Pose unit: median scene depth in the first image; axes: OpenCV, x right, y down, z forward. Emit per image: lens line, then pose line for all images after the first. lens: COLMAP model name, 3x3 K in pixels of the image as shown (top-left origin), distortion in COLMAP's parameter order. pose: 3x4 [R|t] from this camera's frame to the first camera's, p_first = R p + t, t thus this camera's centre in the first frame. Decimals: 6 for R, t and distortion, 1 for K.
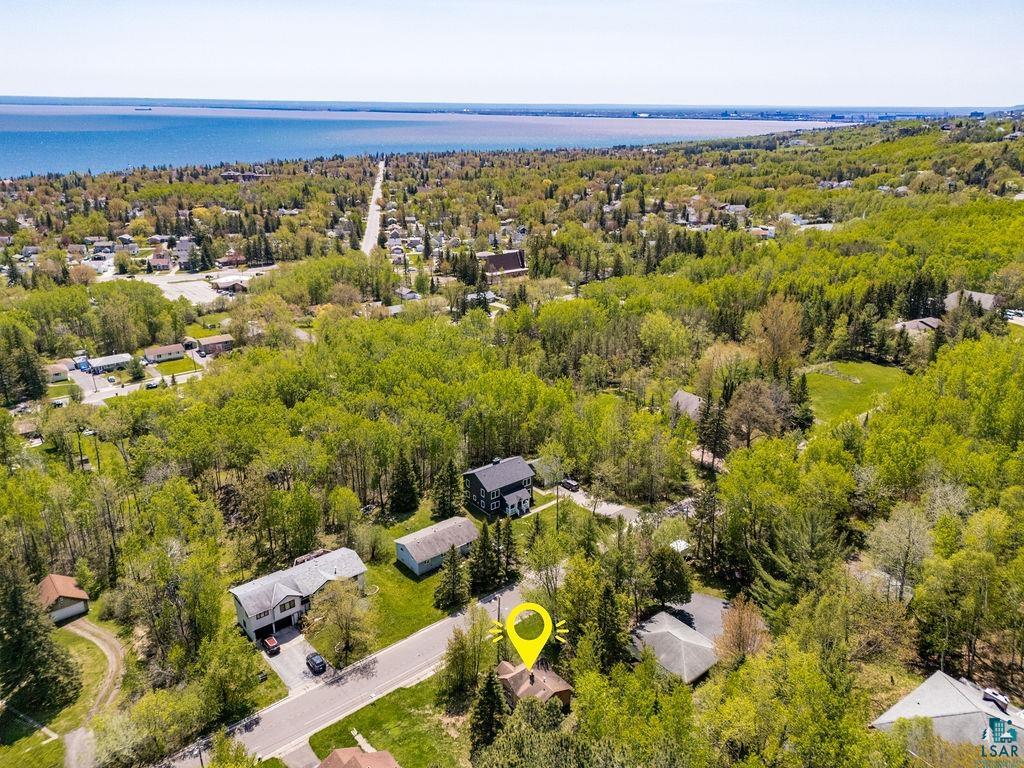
lens RADIAL K [[745.9, 0, 514.9], [0, 745.9, 383.4], [0, 0, 1]] dist [0.077599, -0.071983]
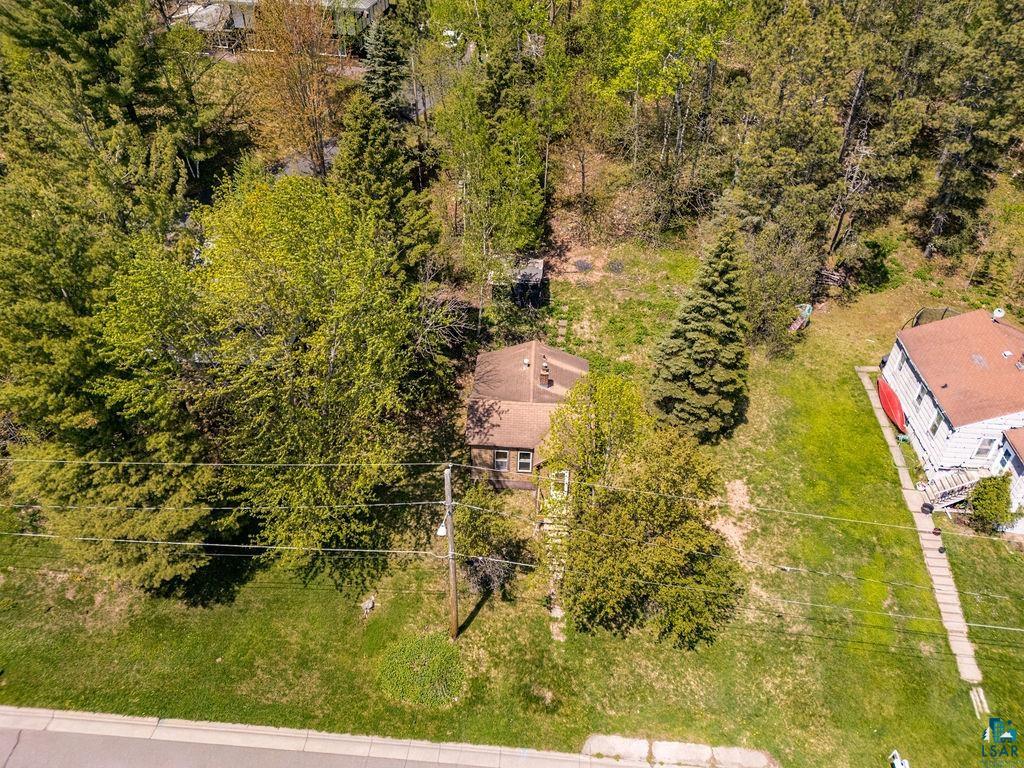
lens RADIAL K [[745.9, 0, 514.9], [0, 745.9, 383.4], [0, 0, 1]] dist [0.077599, -0.071983]
pose [[-0.738612, -0.424692, 0.523535, -0.172148], [0.214146, 0.588569, 0.779569, 0.072798], [-0.639214, 0.687912, -0.343778, 1.115909]]
